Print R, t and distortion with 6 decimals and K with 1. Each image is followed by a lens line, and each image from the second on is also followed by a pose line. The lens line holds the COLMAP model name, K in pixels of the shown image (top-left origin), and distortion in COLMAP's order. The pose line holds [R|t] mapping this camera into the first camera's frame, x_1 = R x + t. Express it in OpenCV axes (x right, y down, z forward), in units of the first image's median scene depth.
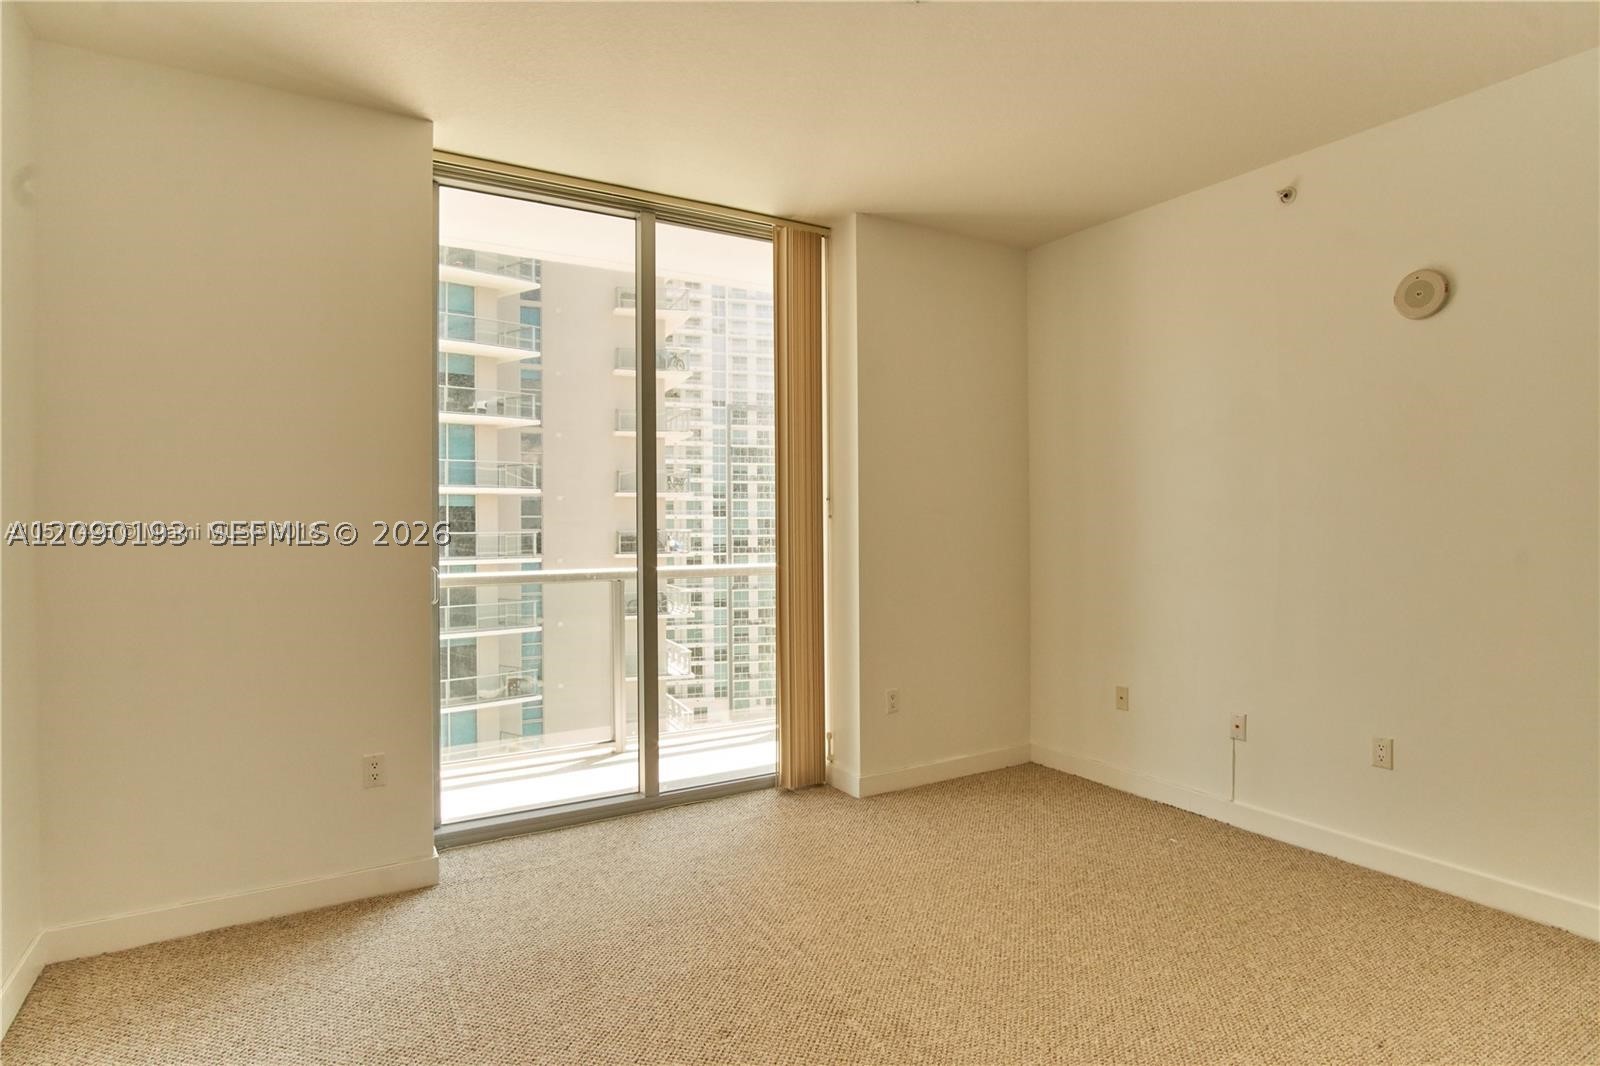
lens RADIAL K [[856.3, 0, 823.9], [0, 856.3, 523.0], [0, 0, 1]] dist [-0.035320, 0.009231]
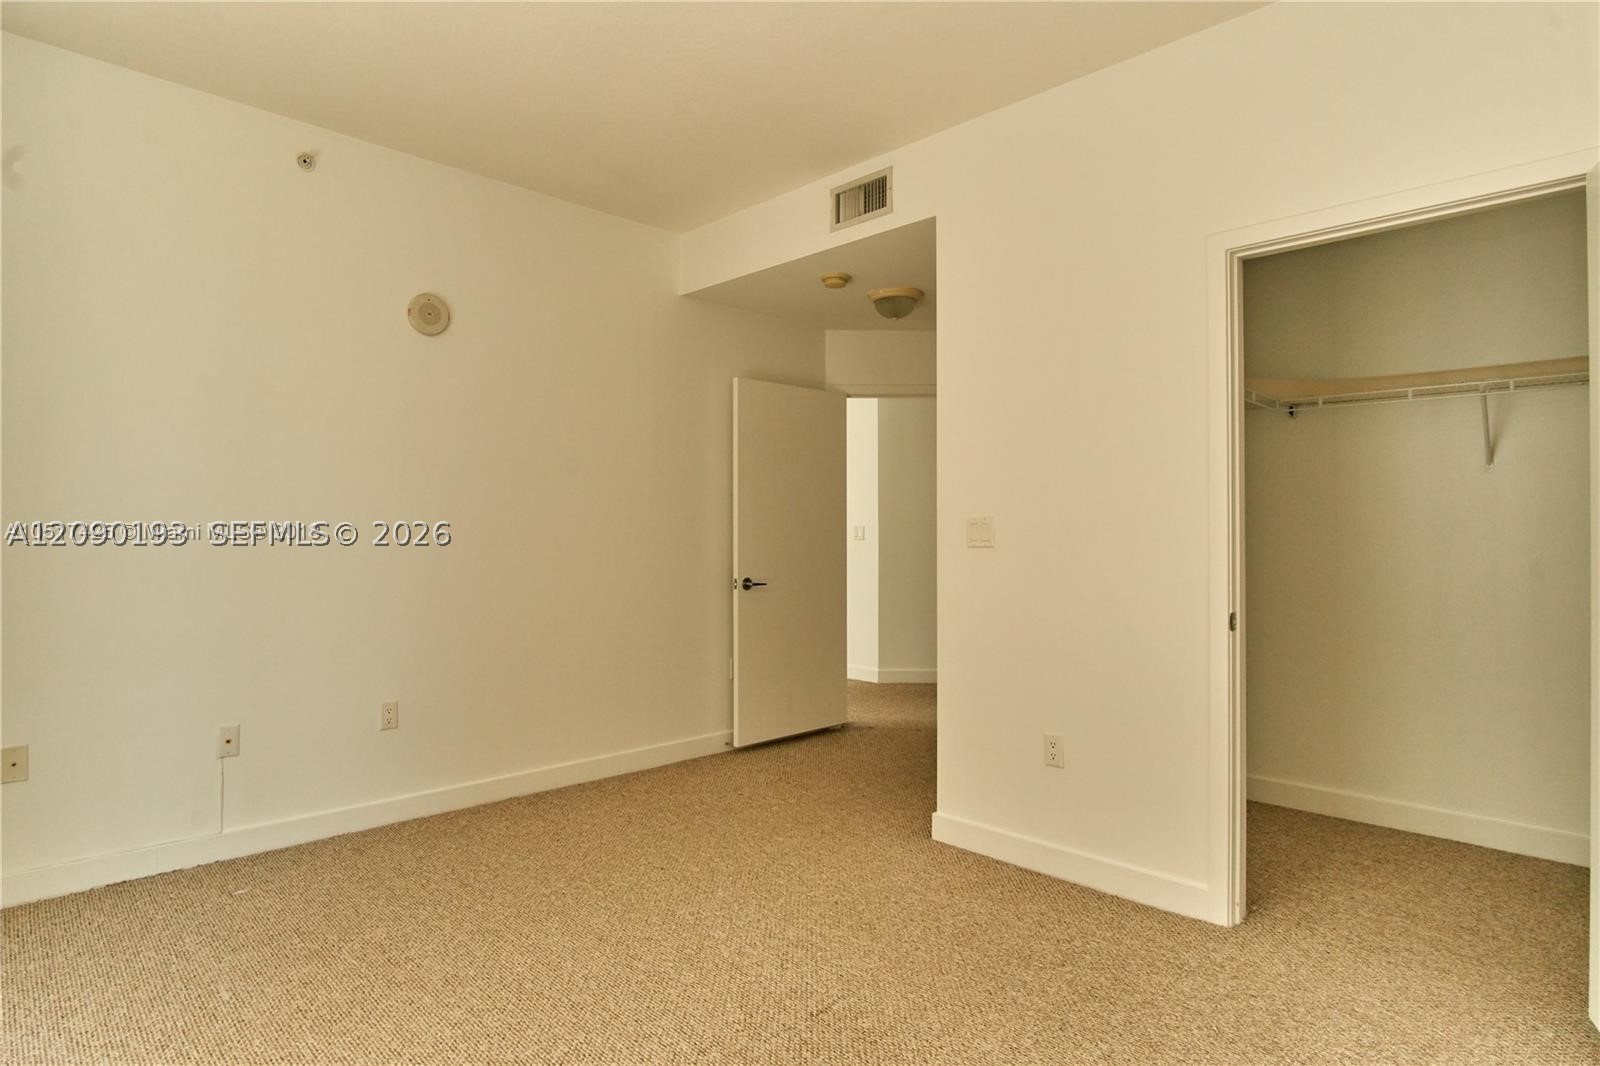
lens RADIAL K [[856.3, 0, 799.4], [0, 856.3, 527.7], [0, 0, 1]] dist [-0.035320, 0.009231]
pose [[-0.236765, 0.011046, 0.971504, -0.487251], [-0.005941, 0.999900, -0.012817, 0.033809], [-0.971549, -0.008806, -0.236676, 0.664931]]
